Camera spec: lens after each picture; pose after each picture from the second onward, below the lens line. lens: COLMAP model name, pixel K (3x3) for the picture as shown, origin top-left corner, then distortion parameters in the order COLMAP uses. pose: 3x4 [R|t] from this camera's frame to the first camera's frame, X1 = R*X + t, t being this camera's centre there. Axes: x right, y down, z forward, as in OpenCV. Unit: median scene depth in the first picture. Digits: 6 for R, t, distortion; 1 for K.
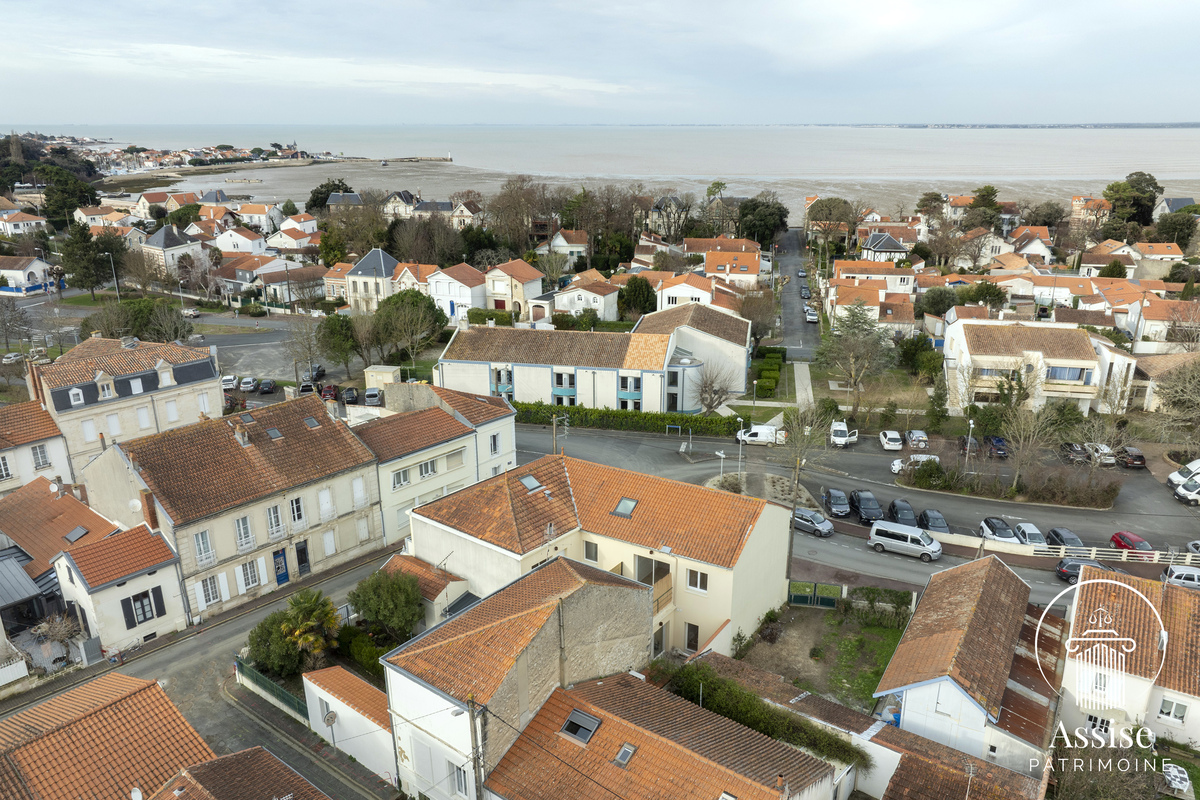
lens RADIAL K [[913.7, 0, 600.0], [0, 913.7, 400.0], [0, 0, 1]] dist [-0.001291, -0.001117]
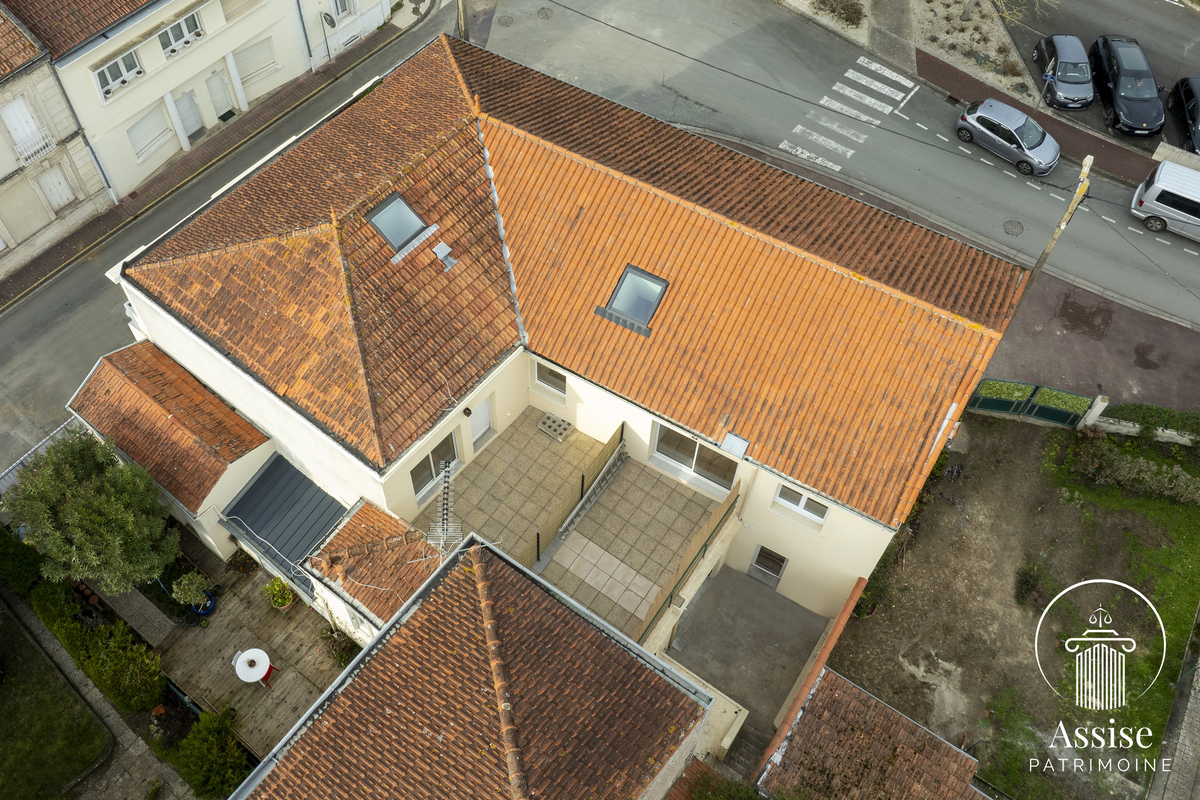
lens RADIAL K [[1236.7, 0, 557.6], [0, 1236.7, 398.7], [0, 0, 1]] dist [-0.043413, -0.001976]
pose [[0.999998, 0.000791, 0.001838, -0.007479], [-0.001722, 0.807965, 0.589227, -0.165340], [-0.001019, -0.589229, 0.807965, 0.516760]]
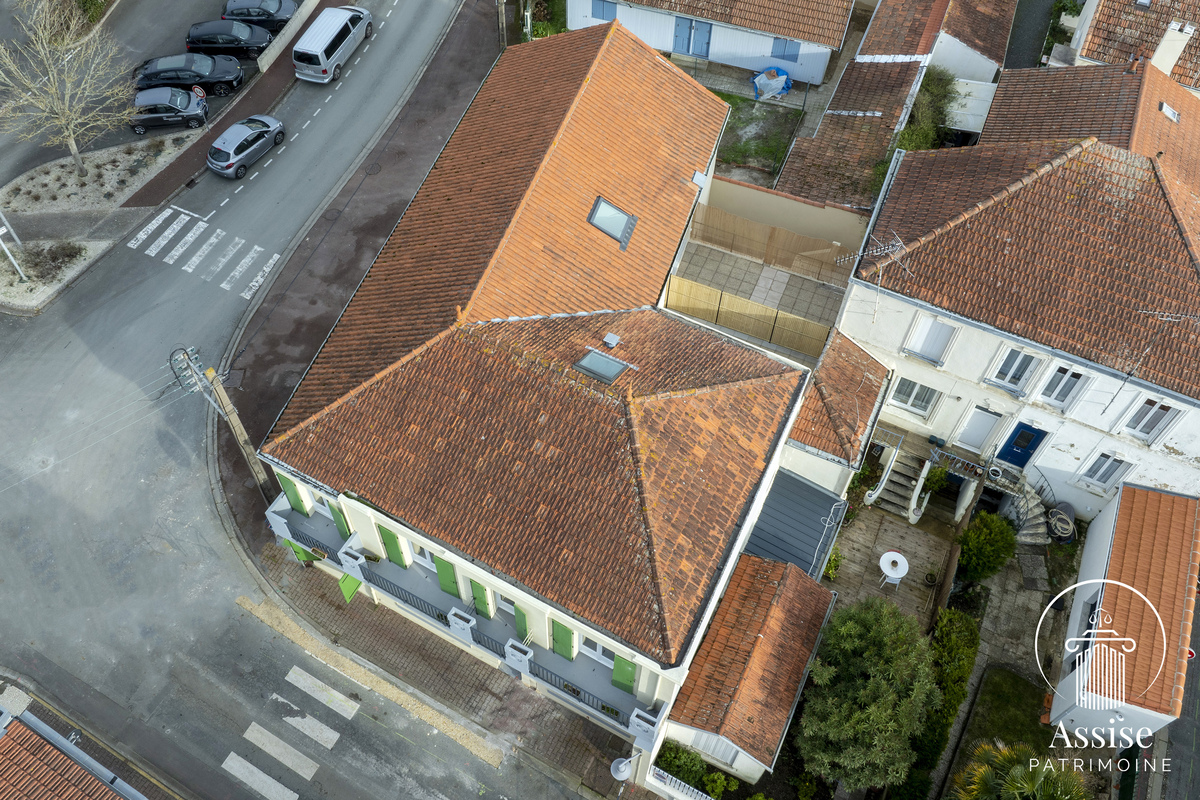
lens RADIAL K [[1093.3, 0, 600.0], [0, 1093.3, 400.0], [0, 0, 1]] dist [-0.039627, -0.011638]
pose [[-0.276726, -0.749741, 0.601092, -0.386105], [0.281764, 0.534720, 0.796670, -0.299591], [-0.918712, 0.389825, 0.063279, 0.968773]]
